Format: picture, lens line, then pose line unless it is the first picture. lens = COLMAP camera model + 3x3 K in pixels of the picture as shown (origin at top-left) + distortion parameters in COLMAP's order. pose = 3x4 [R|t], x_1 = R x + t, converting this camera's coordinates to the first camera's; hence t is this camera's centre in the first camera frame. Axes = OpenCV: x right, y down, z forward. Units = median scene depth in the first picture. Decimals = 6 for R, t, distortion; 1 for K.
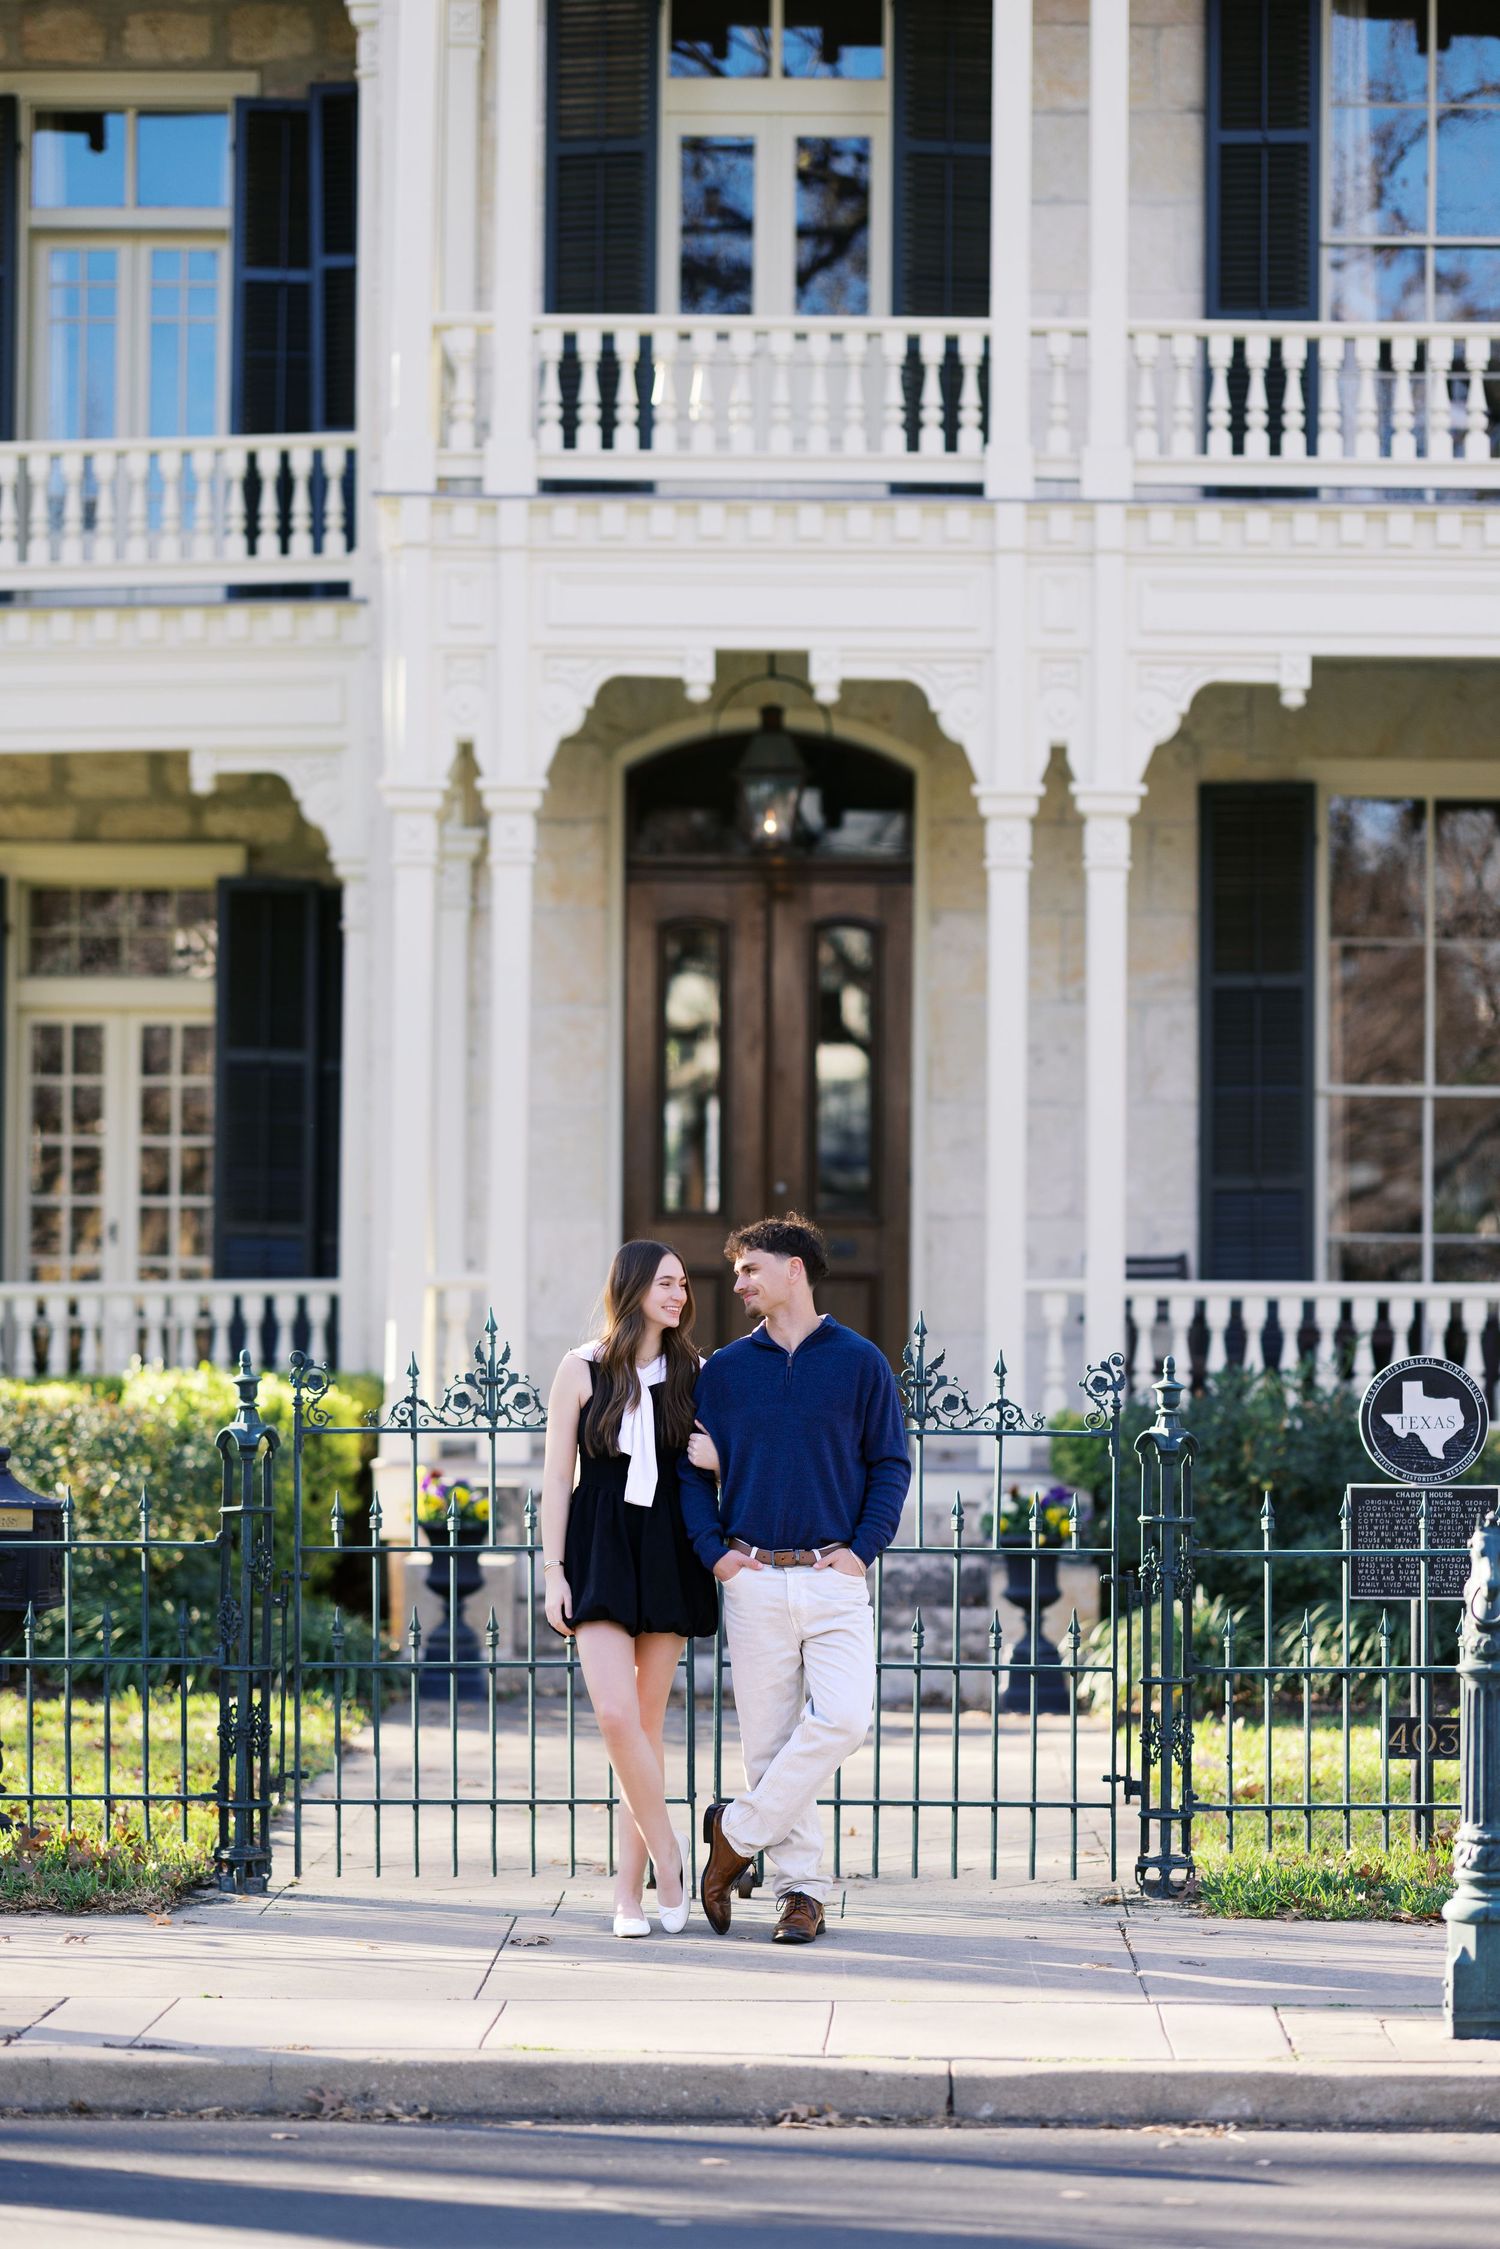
lens RADIAL K [[5187.3, 0, 746.2], [0, 5187.3, 1152.7], [0, 0, 1]] dist [-0.013907, 0.308183]
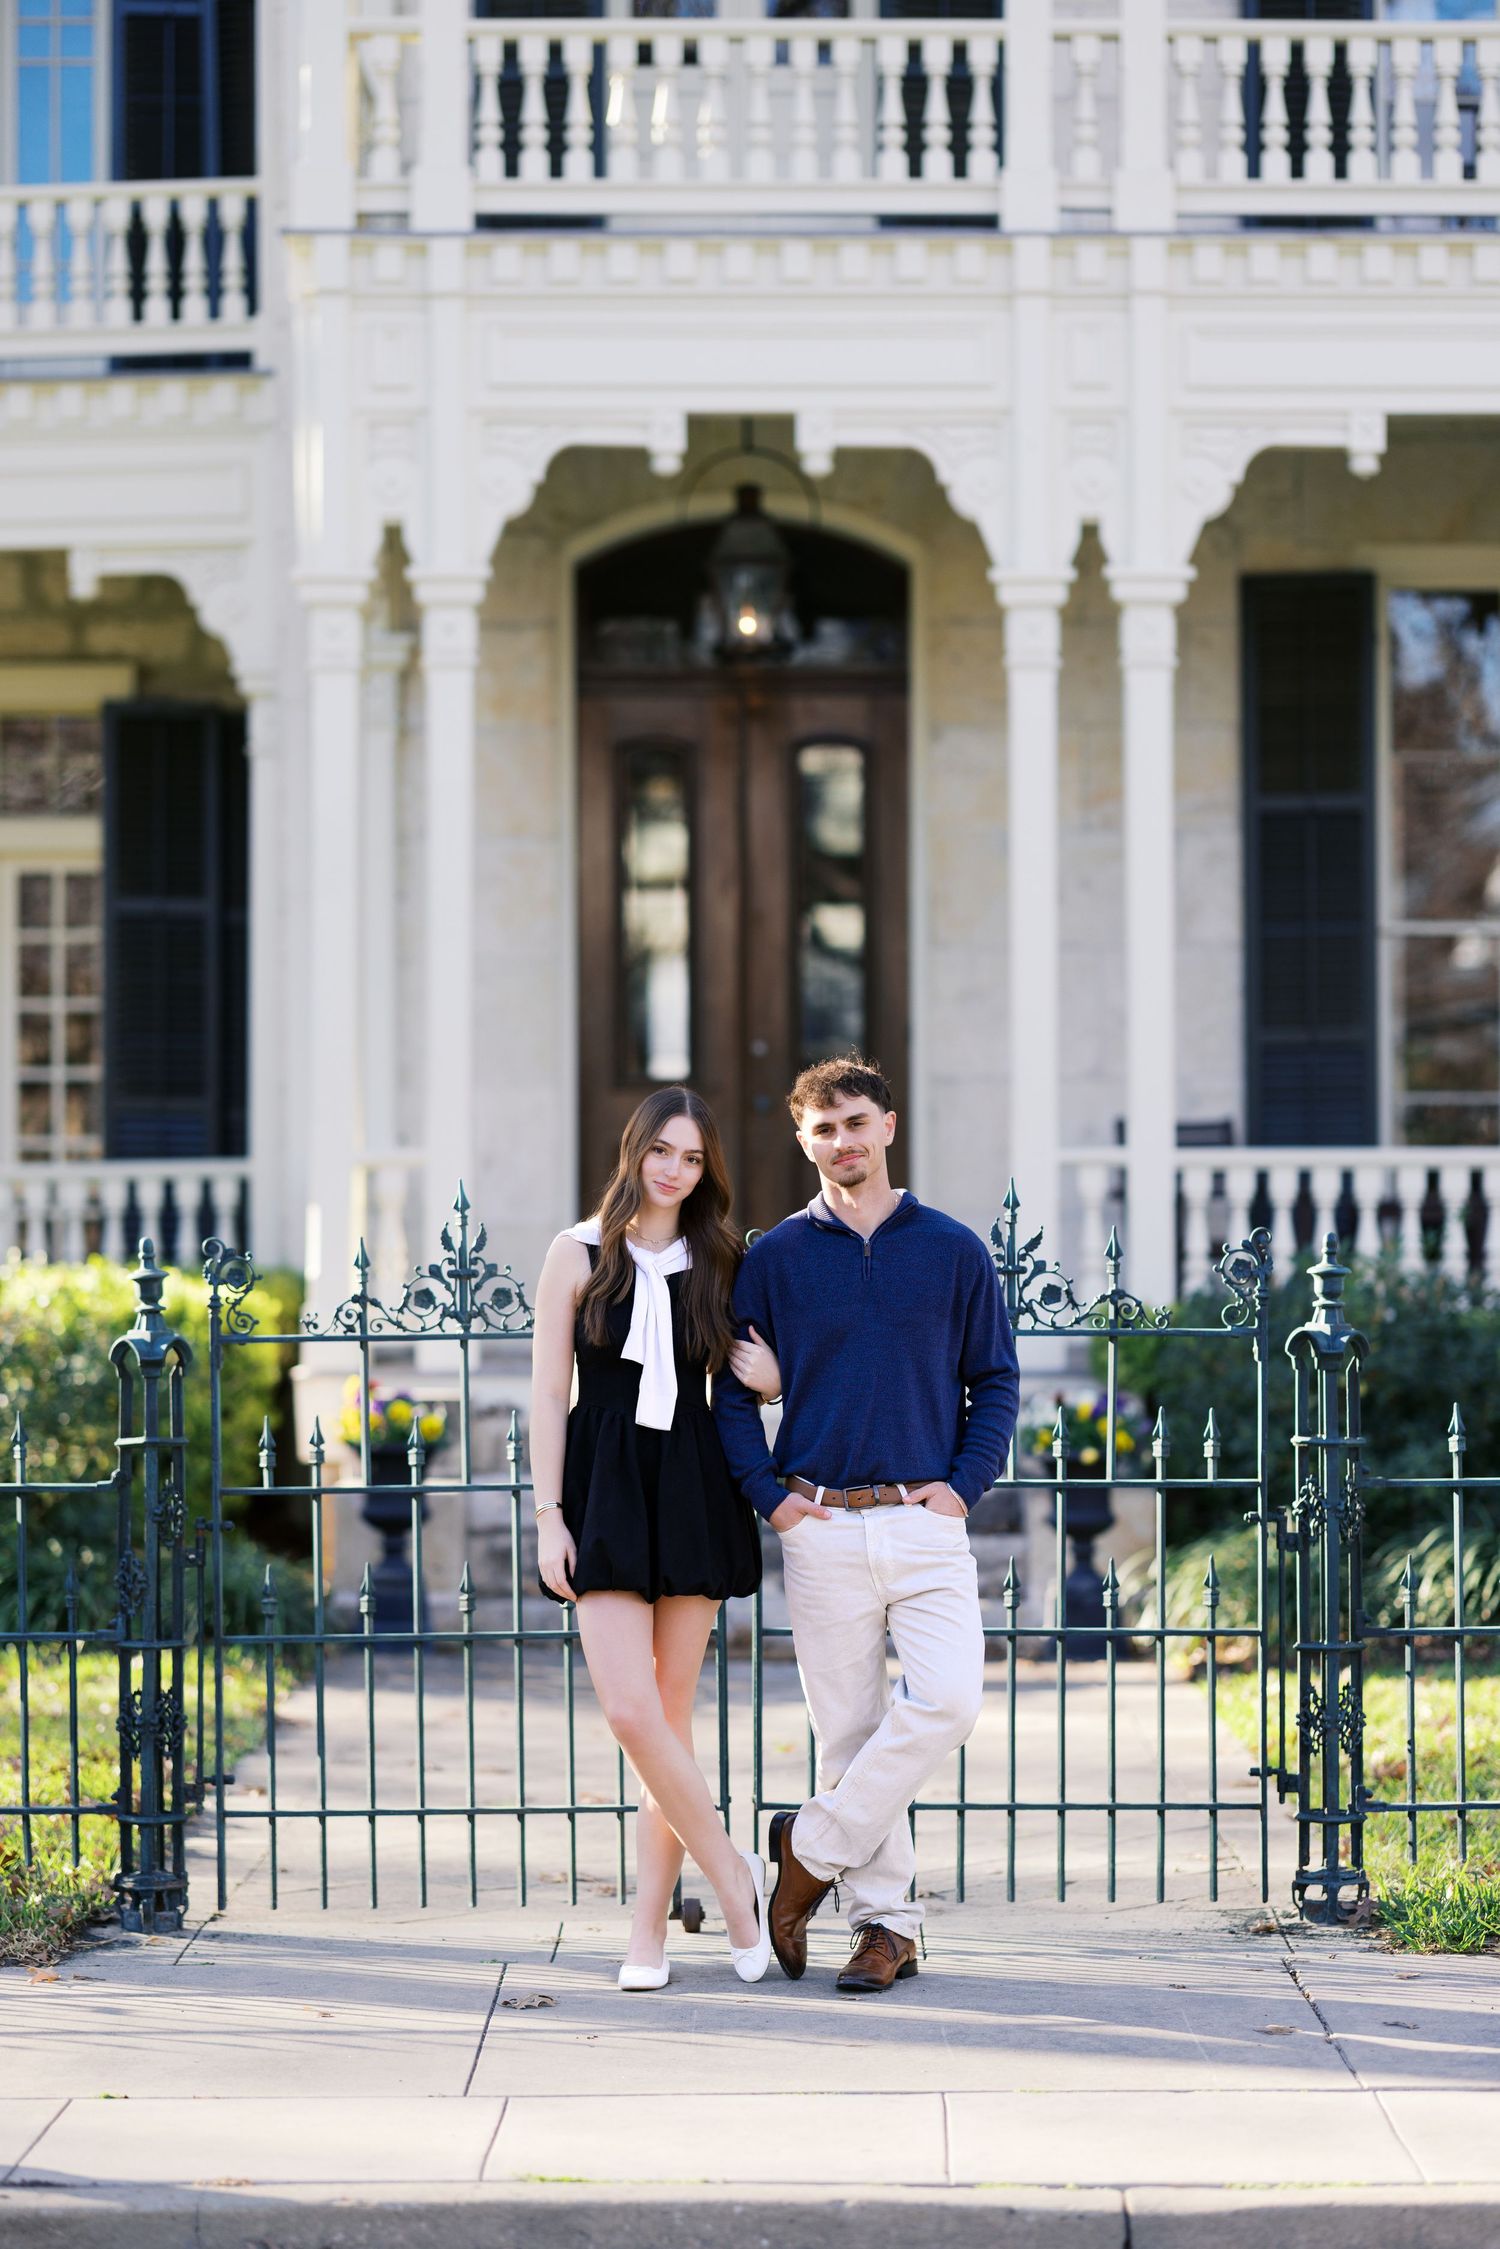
lens RADIAL K [[5253.5, 0, 753.7], [0, 5253.5, 1128.8], [0, 0, 1]] dist [0.029429, -0.193514]
pose [[0.999724, -0.010801, 0.020880, -0.014148], [0.010456, 0.999808, 0.016574, 0.006242], [-0.021055, -0.016351, 0.999645, 0.136180]]
